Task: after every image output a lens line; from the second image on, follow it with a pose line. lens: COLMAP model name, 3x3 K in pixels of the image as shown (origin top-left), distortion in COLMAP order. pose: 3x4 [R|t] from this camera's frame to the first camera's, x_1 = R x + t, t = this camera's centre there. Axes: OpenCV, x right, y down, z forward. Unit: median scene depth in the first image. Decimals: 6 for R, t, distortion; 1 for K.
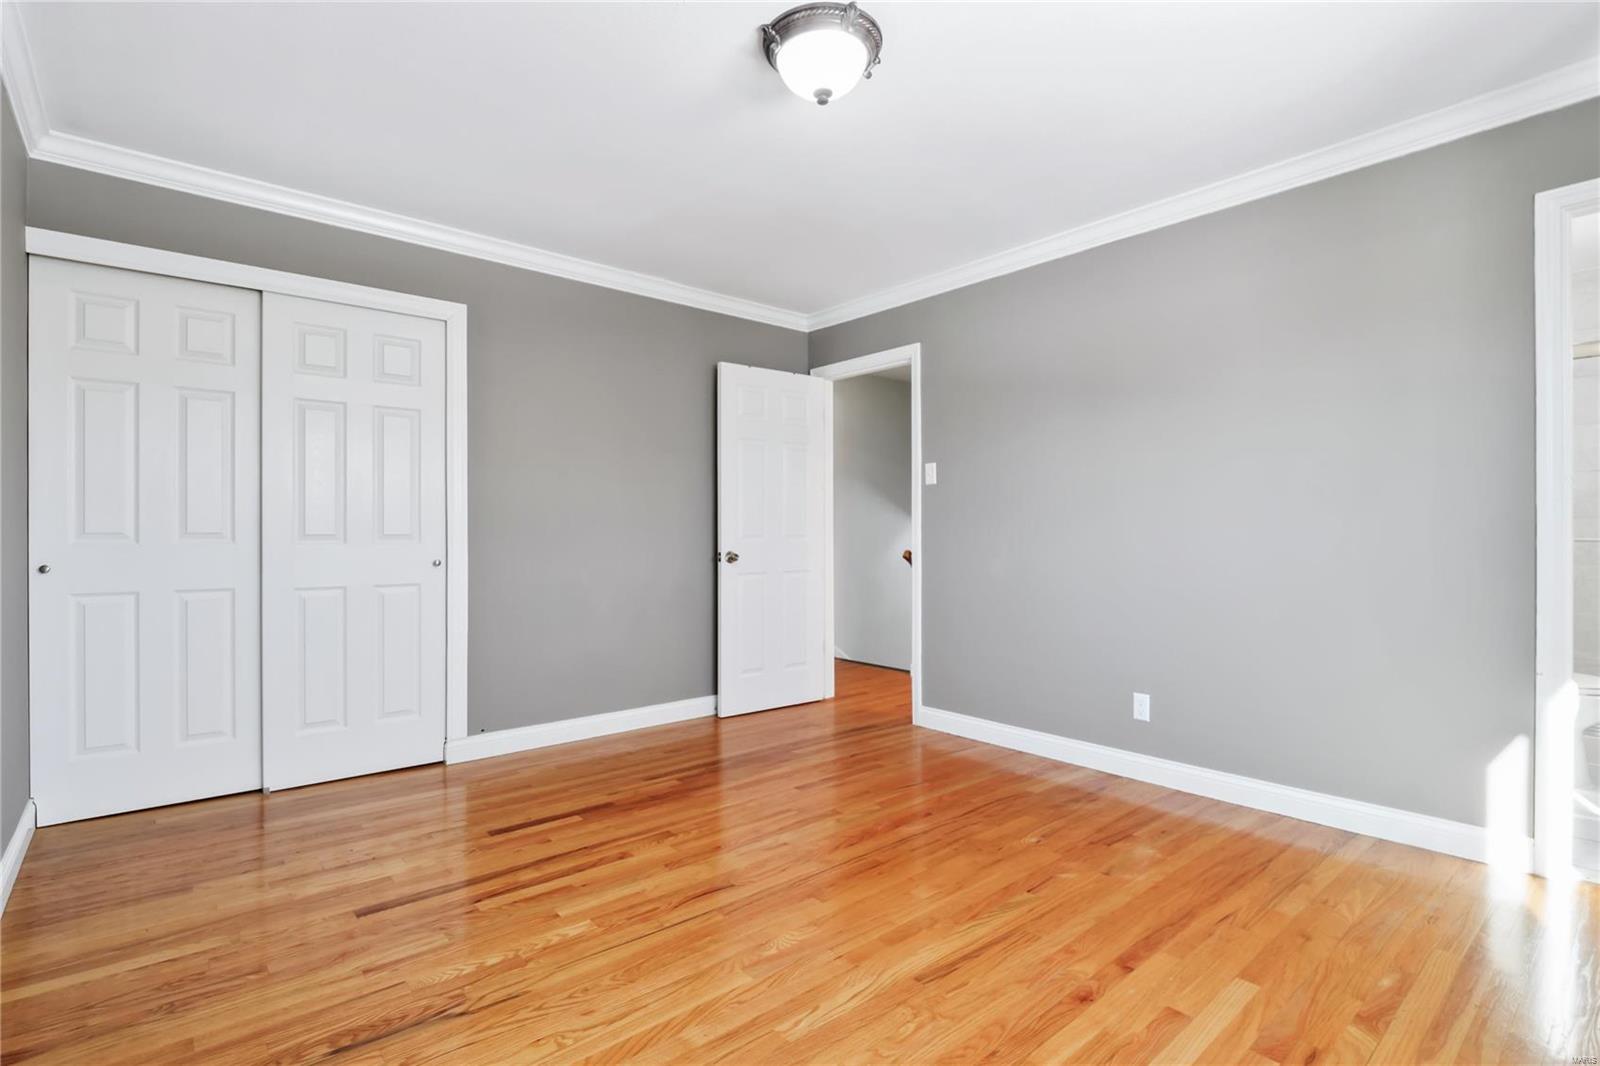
lens RADIAL K [[759.8, 0, 794.8], [0, 759.8, 521.2], [0, 0, 1]] dist [-0.011822, -0.000773]
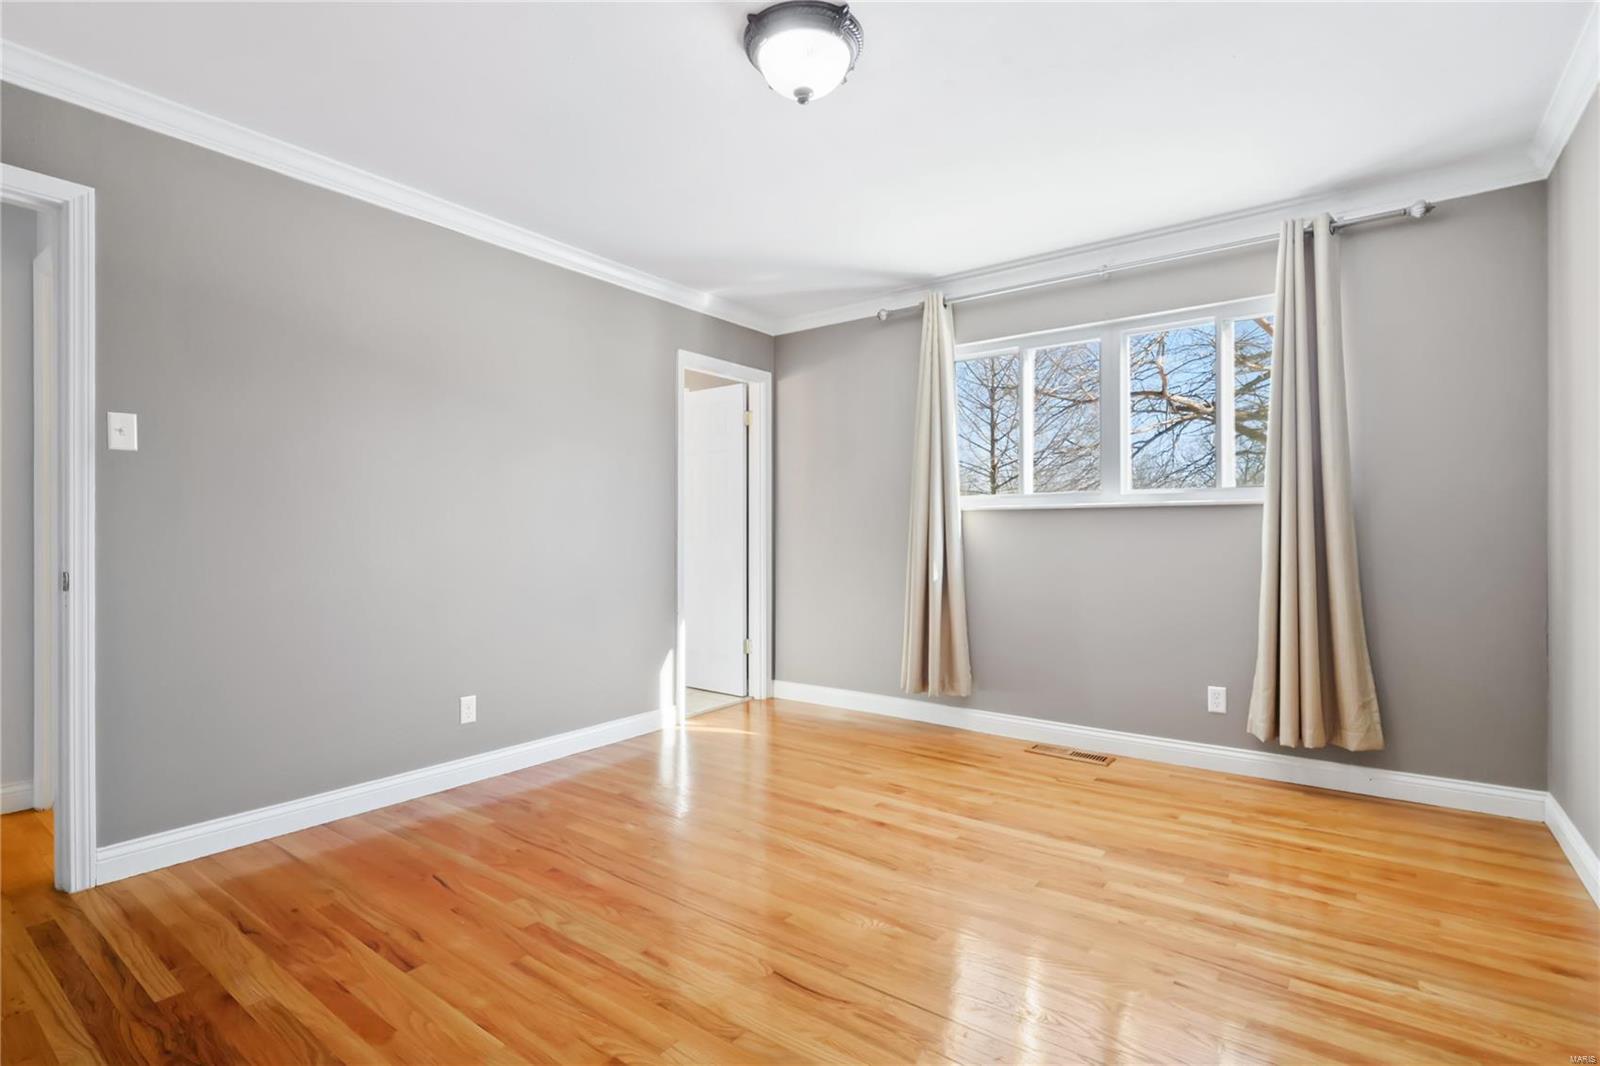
lens RADIAL K [[759.8, 0, 794.8], [0, 759.8, 521.2], [0, 0, 1]] dist [-0.011822, -0.000773]
pose [[-0.211498, 0.009726, 0.977330, -0.679250], [-0.016140, 0.999779, -0.013442, 0.005980], [-0.977245, -0.018617, -0.211294, 0.890871]]
